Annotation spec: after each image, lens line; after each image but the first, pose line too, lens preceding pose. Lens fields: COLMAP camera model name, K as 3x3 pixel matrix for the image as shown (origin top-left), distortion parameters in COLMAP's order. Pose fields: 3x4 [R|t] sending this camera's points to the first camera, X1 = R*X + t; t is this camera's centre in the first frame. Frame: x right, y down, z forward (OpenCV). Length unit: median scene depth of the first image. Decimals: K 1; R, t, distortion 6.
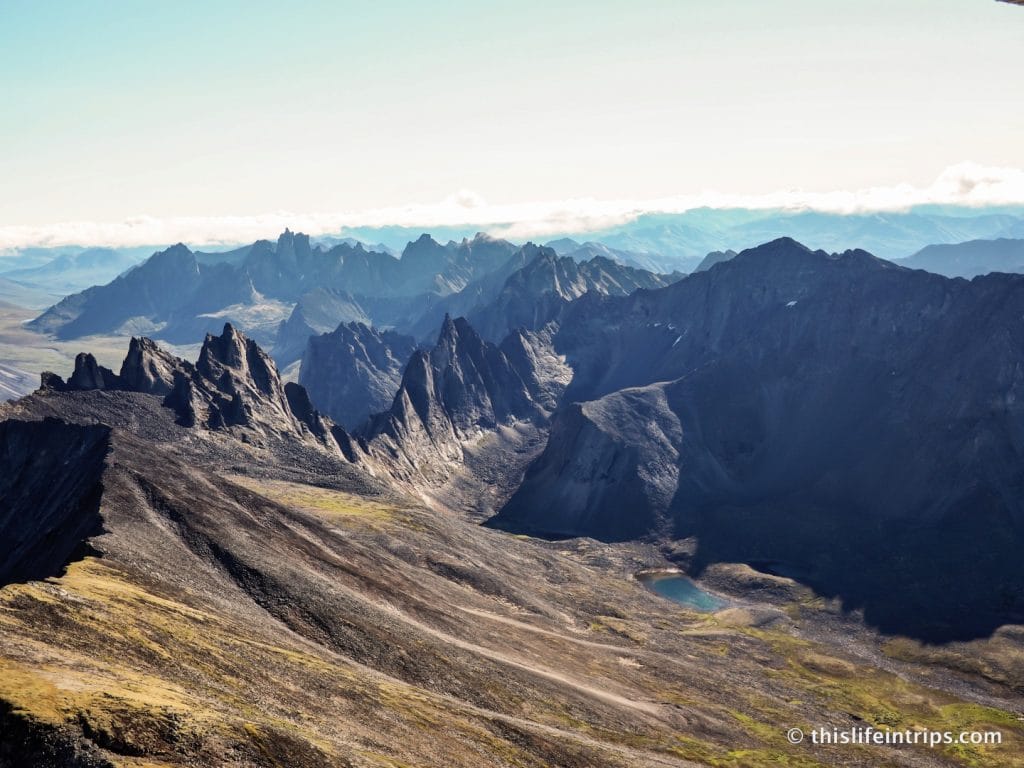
lens RADIAL K [[1254.1, 0, 512.0], [0, 1254.1, 384.0], [0, 0, 1]] dist [0.003203, -0.008119]
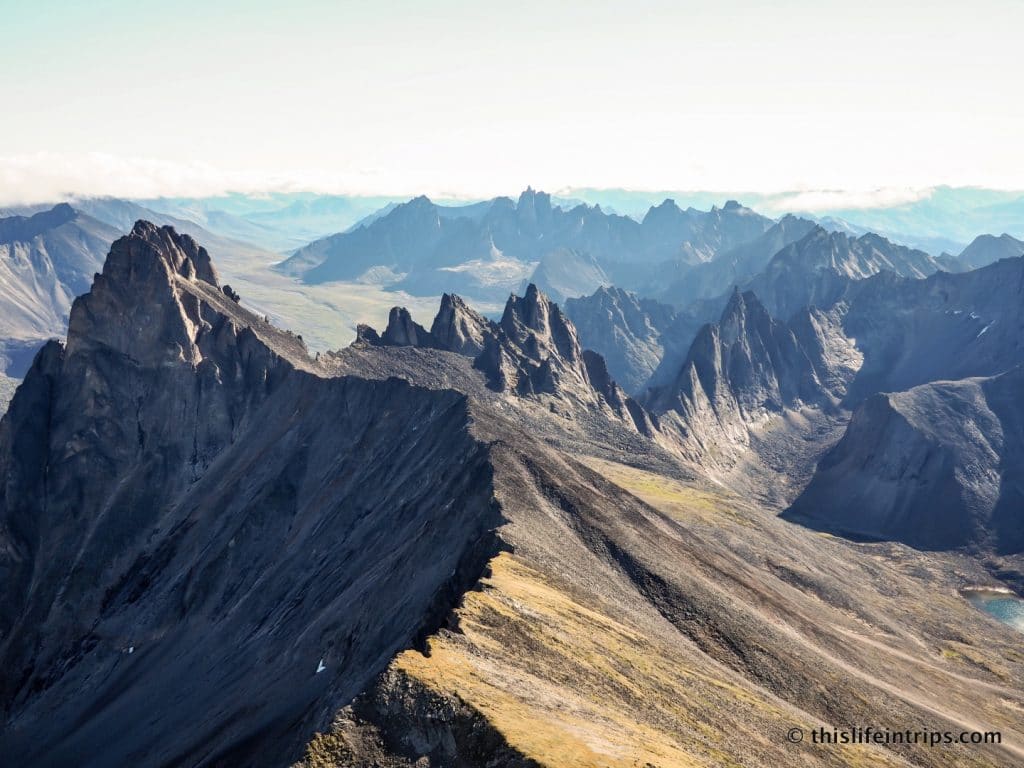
lens RADIAL K [[1254.1, 0, 512.0], [0, 1254.1, 384.0], [0, 0, 1]] dist [0.003203, -0.008119]
pose [[0.983975, 0.076564, -0.161031, -0.083052], [-0.071913, 0.996813, 0.034524, -0.004580], [0.163162, -0.022391, 0.986345, 0.055763]]
